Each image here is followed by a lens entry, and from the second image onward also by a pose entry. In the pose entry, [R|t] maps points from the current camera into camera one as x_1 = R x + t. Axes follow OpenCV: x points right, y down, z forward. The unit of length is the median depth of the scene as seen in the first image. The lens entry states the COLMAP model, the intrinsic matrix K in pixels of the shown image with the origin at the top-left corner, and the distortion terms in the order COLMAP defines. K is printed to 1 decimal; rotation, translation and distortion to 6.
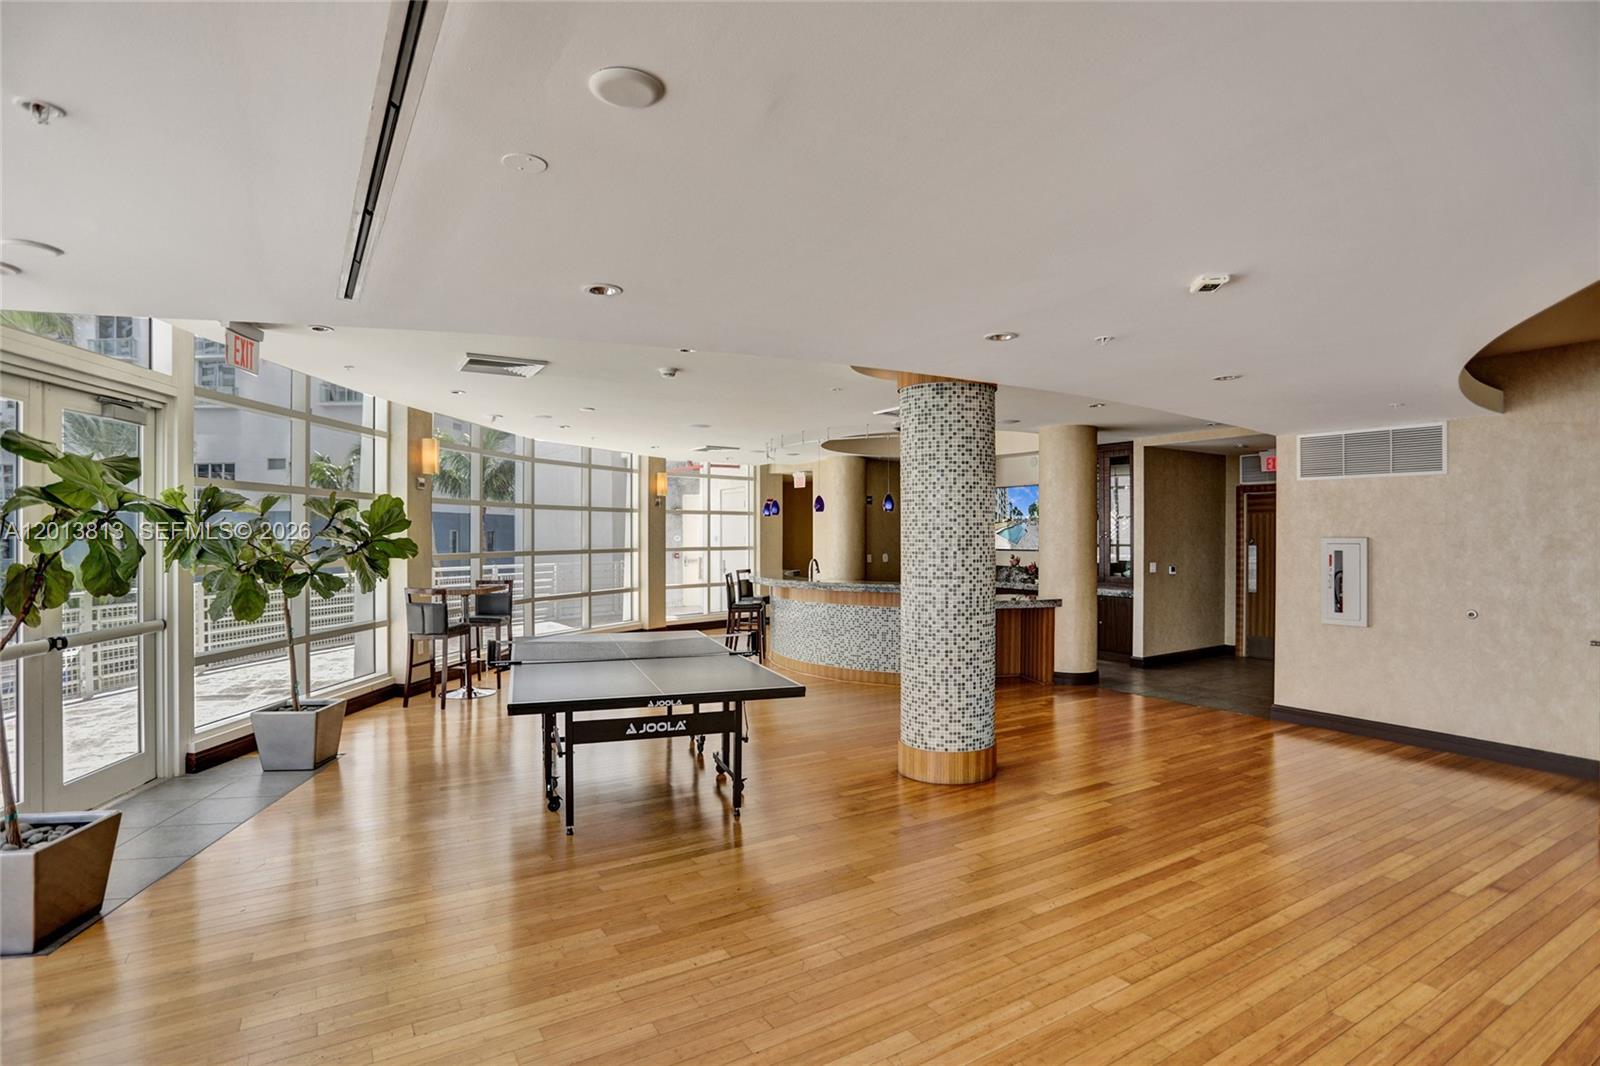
lens RADIAL K [[783.7, 0, 794.2], [0, 783.7, 533.1], [0, 0, 1]] dist [-0.019781, 0.002534]
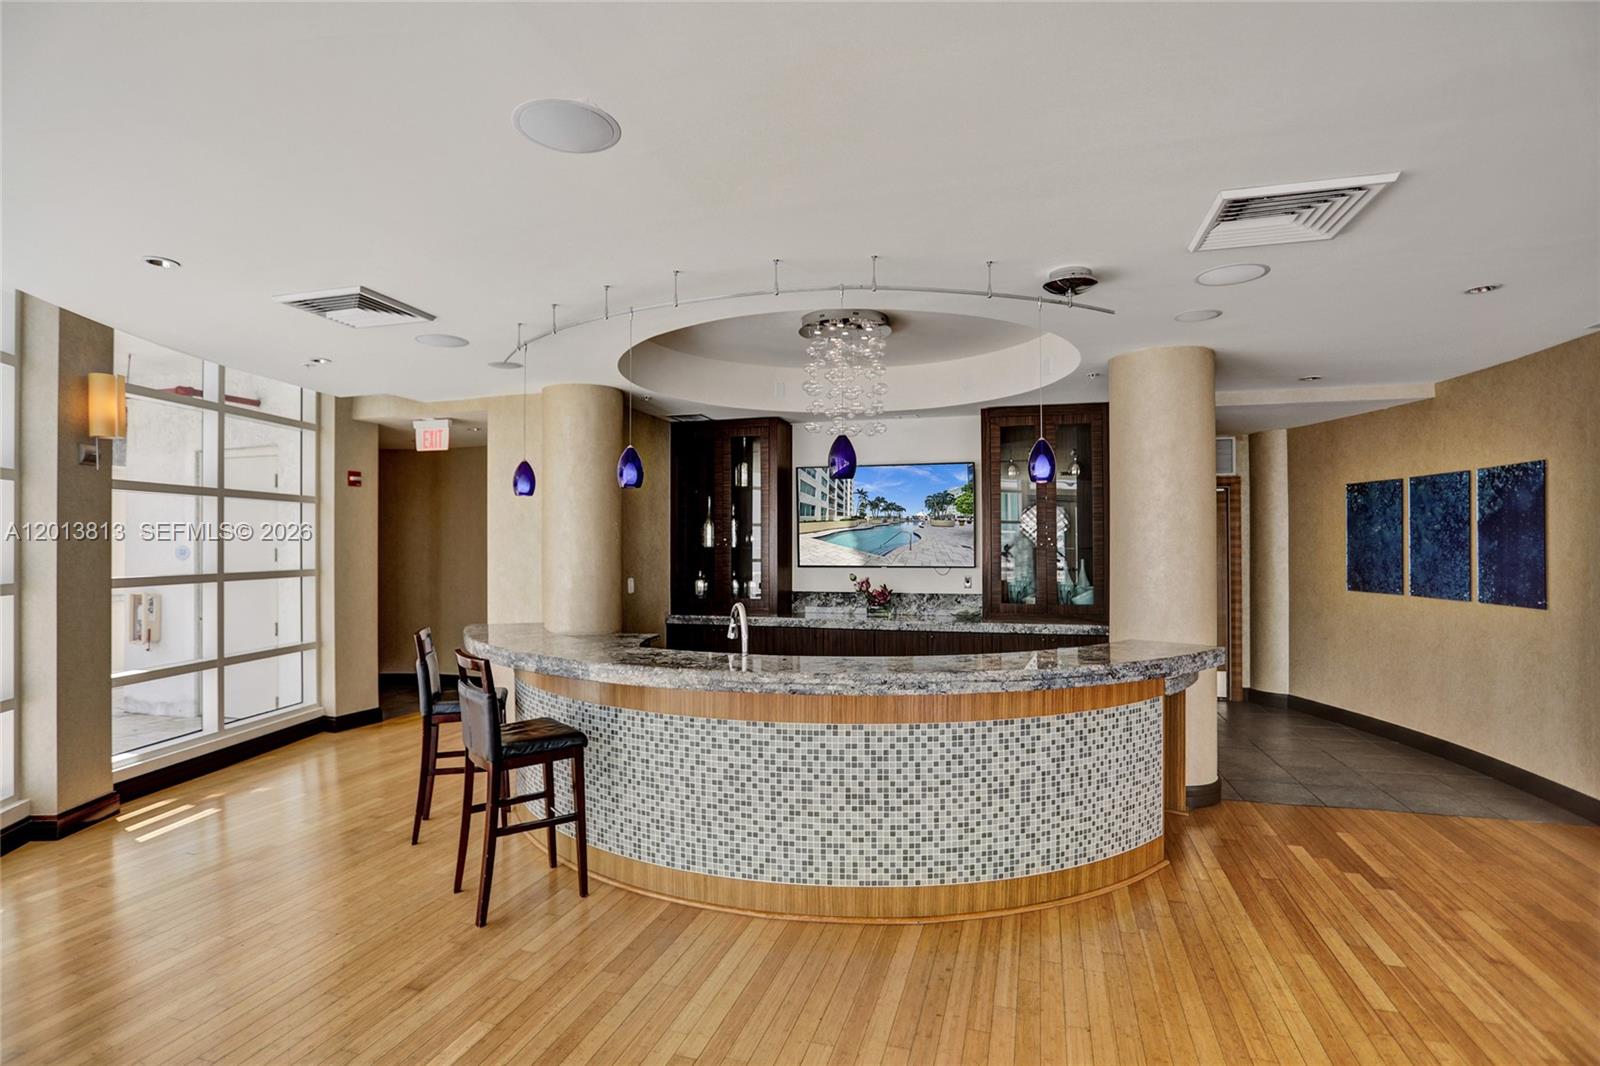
lens RADIAL K [[783.7, 0, 803.5], [0, 783.7, 545.0], [0, 0, 1]] dist [-0.019781, 0.002534]
pose [[0.756273, -0.004394, 0.654242, -0.201647], [0.001795, 0.999988, 0.004641, 0.002252], [-0.654254, -0.002336, 0.756271, 0.654778]]
